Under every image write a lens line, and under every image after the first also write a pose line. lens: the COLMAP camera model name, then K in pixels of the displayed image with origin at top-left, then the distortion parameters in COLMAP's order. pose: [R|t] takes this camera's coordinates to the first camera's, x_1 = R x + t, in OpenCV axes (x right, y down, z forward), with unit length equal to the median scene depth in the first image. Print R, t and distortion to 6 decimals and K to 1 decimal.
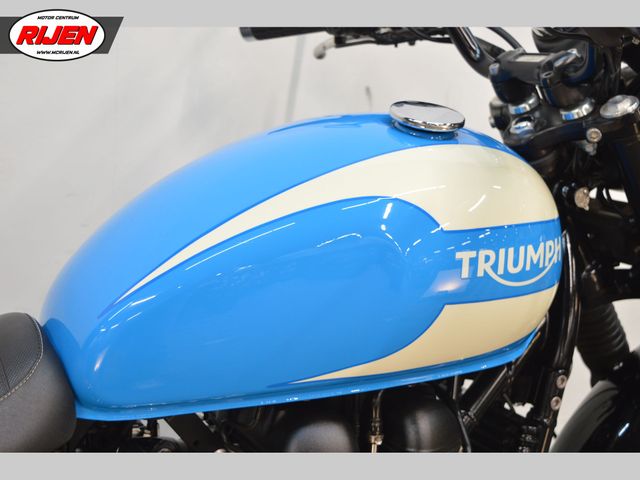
lens RADIAL K [[1023.7, 0, 323.0], [0, 1023.7, 239.5], [0, 0, 1]] dist [0.010032, 0.000000]
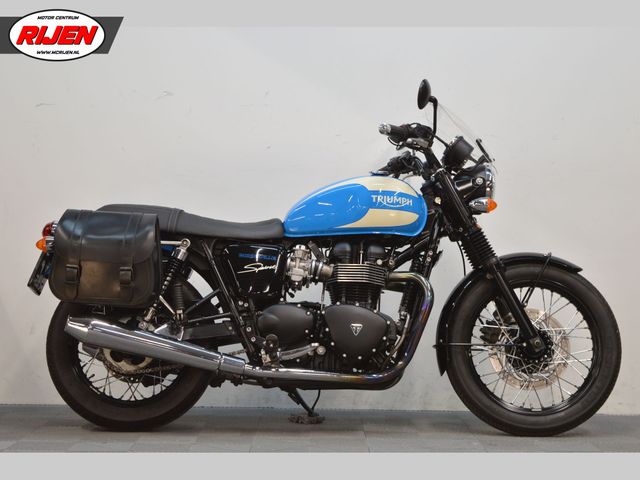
lens RADIAL K [[1470.0, 0, 318.7], [0, 1470.0, 241.6], [0, 0, 1]] dist [0.060580, 0.000000]
pose [[0.892998, -0.087262, -0.441520, 2.123393], [-0.089428, 0.927057, -0.364098, 1.974295], [0.441086, 0.364624, 0.820056, -3.251687]]
